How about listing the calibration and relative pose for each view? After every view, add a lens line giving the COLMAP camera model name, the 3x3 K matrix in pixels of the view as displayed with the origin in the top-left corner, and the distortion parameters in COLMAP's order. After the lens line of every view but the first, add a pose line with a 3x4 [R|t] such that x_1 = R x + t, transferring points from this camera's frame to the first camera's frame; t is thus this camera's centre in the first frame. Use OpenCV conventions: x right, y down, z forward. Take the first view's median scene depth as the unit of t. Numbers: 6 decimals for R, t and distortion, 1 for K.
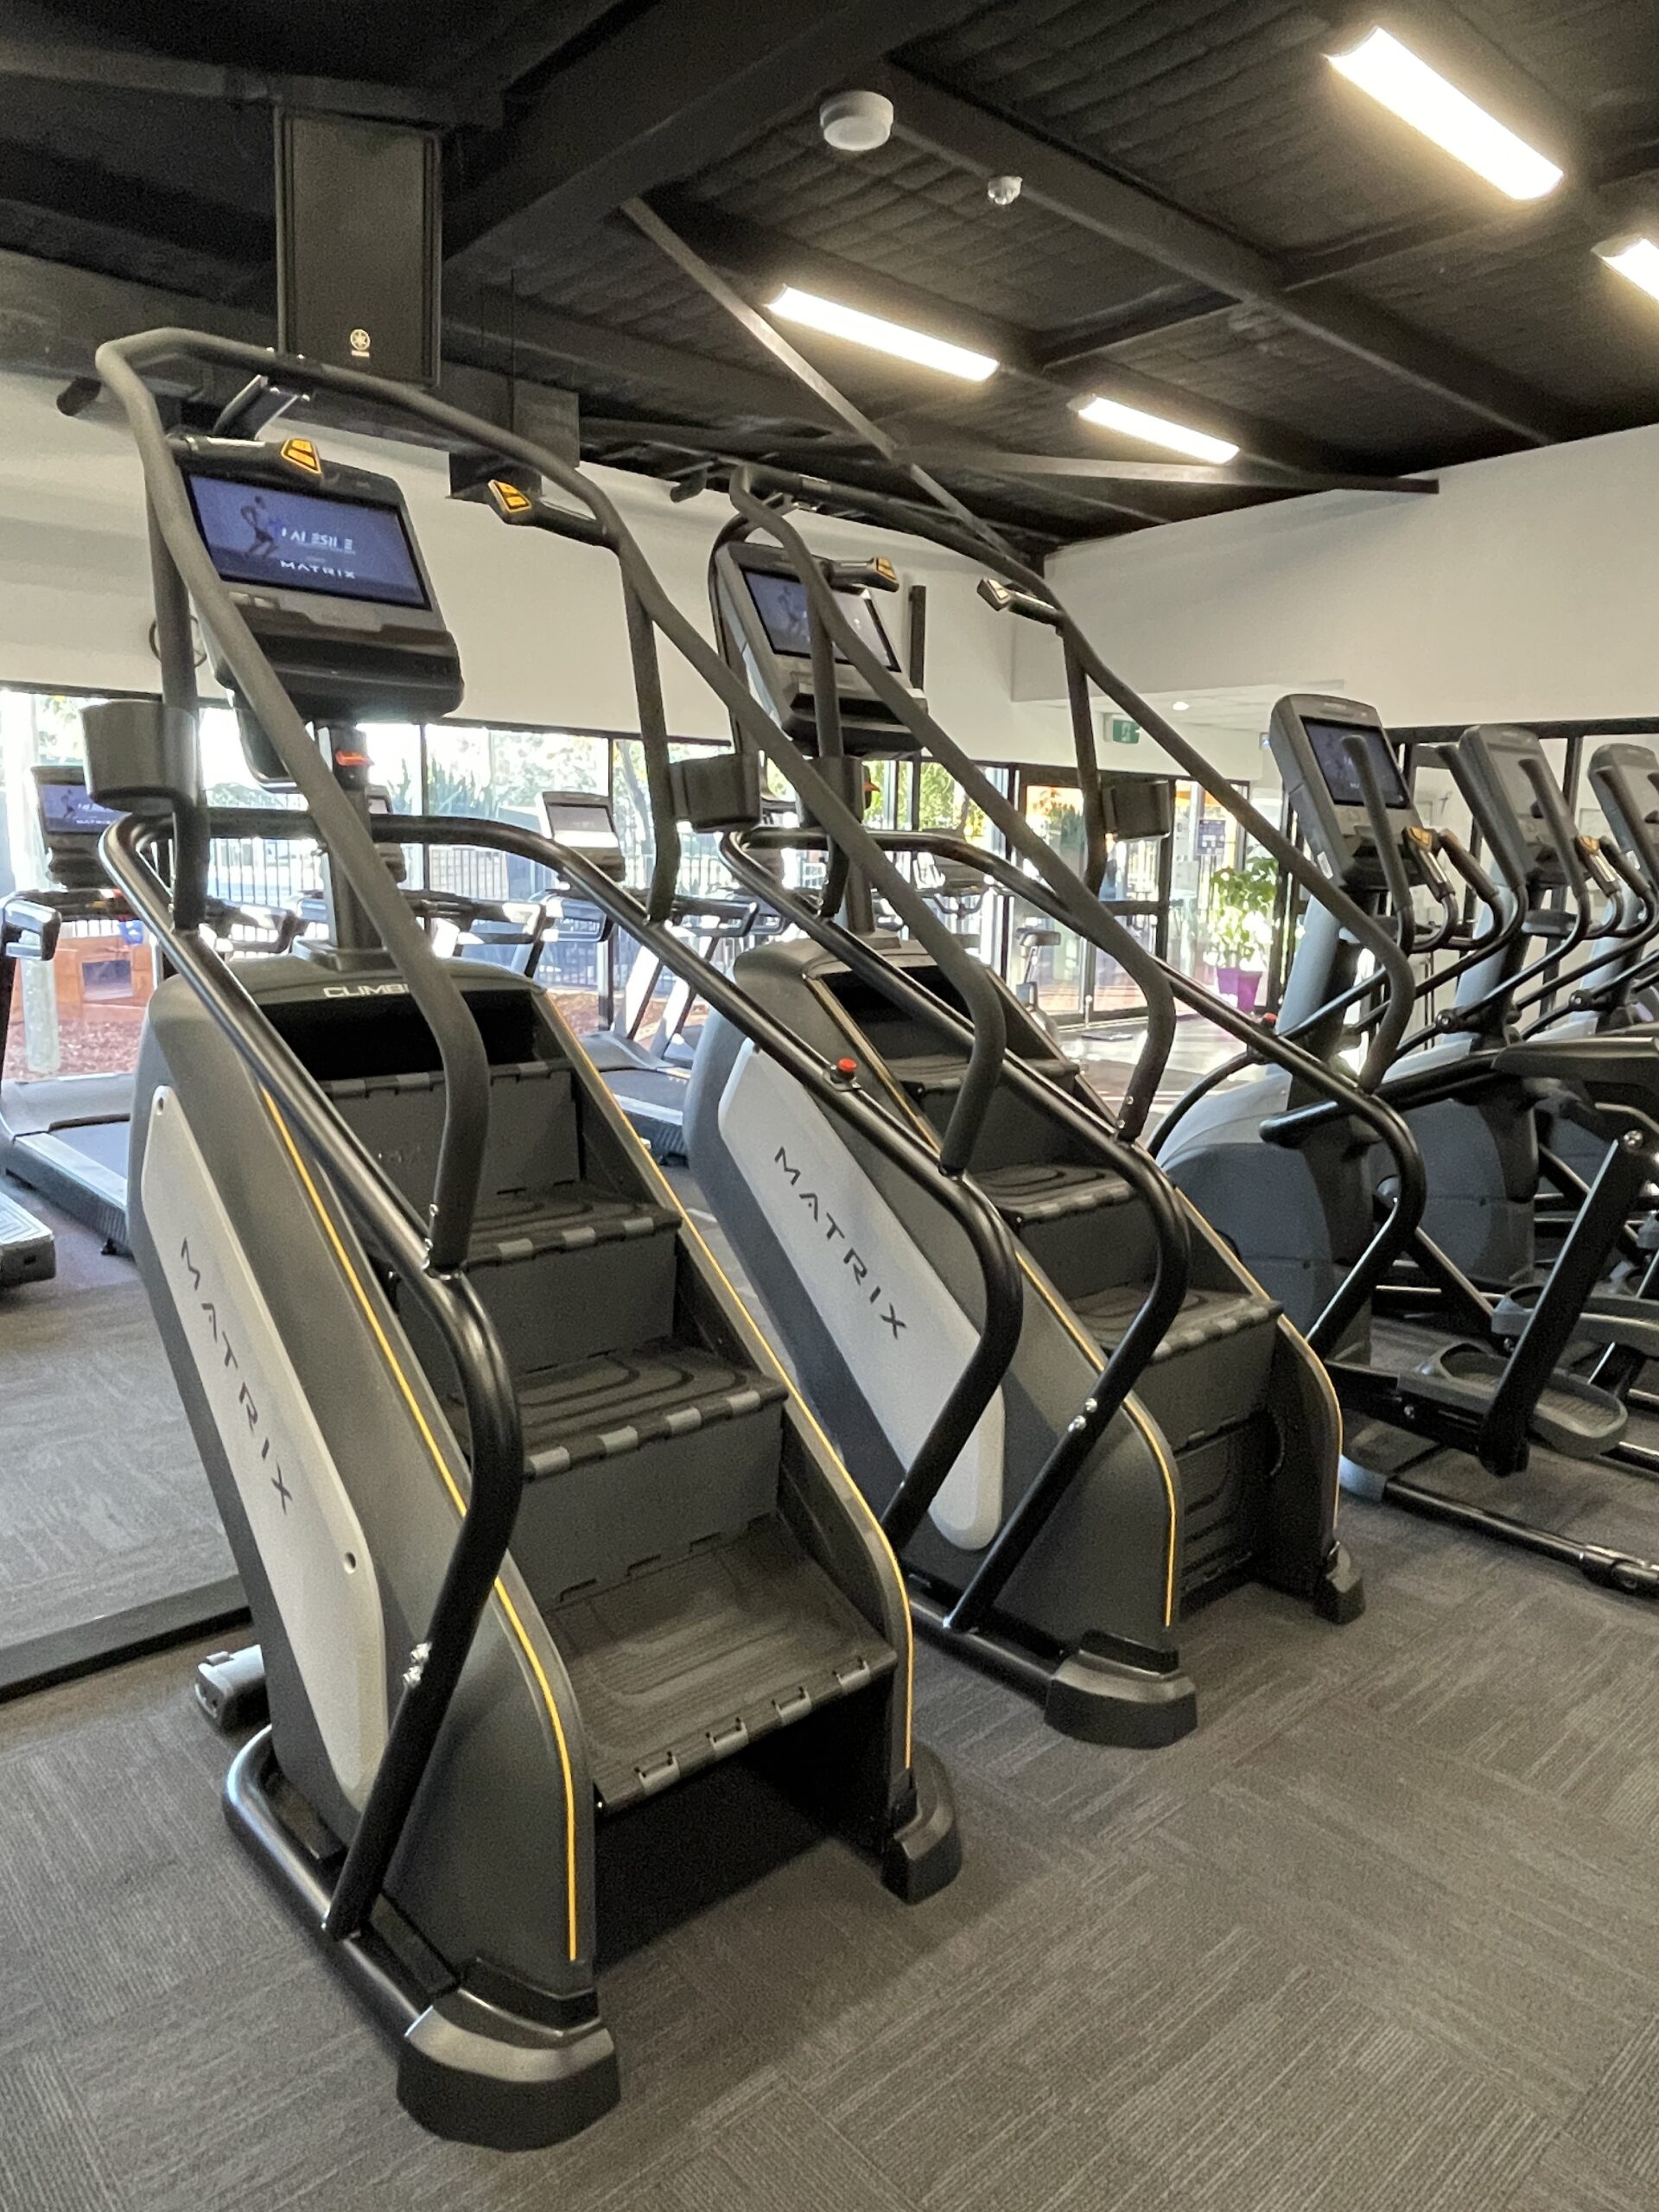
lens RADIAL K [[1449.6, 0, 829.5], [0, 1449.6, 1106.0], [0, 0, 1]] dist [-0.001382, 0.000550]
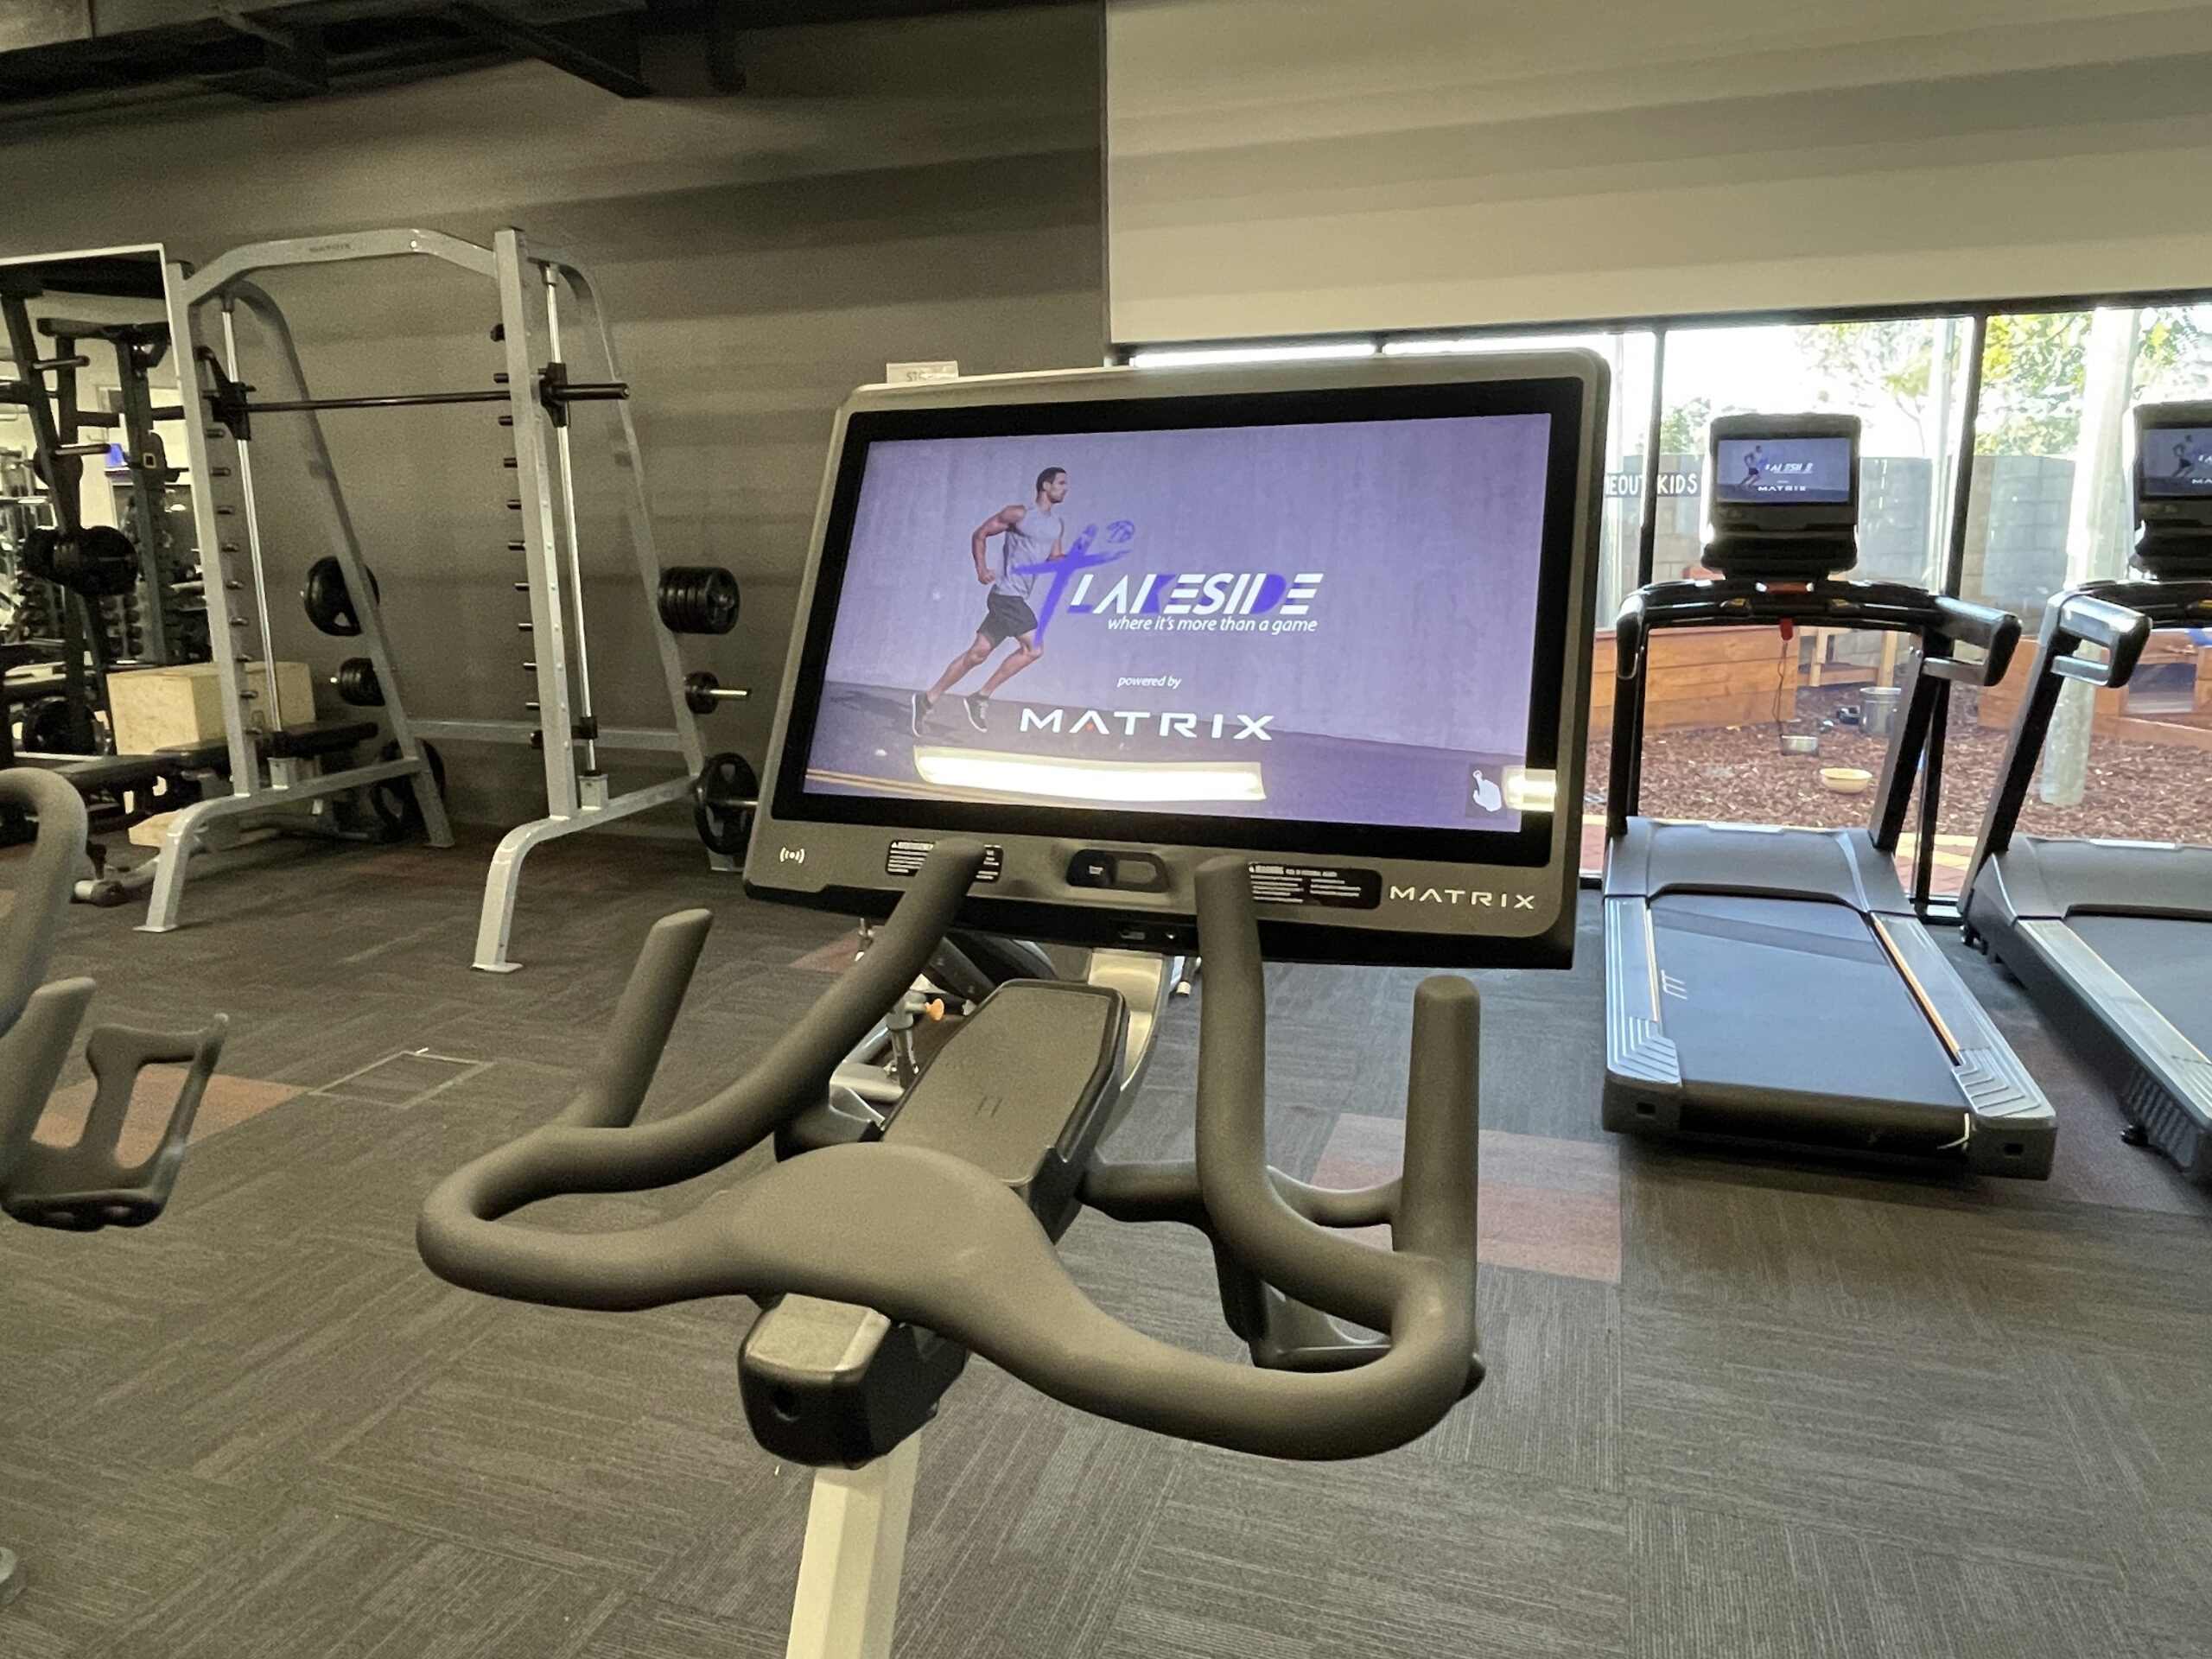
lens RADIAL K [[1449.6, 0, 1106.0], [0, 1449.6, 829.5], [0, 0, 1]] dist [-0.001382, 0.000550]
pose [[0.476855, 0.148321, -0.866378, -0.148128], [-0.122034, 0.987286, 0.101853, -0.040973], [0.870470, 0.057158, 0.488892, 0.229619]]
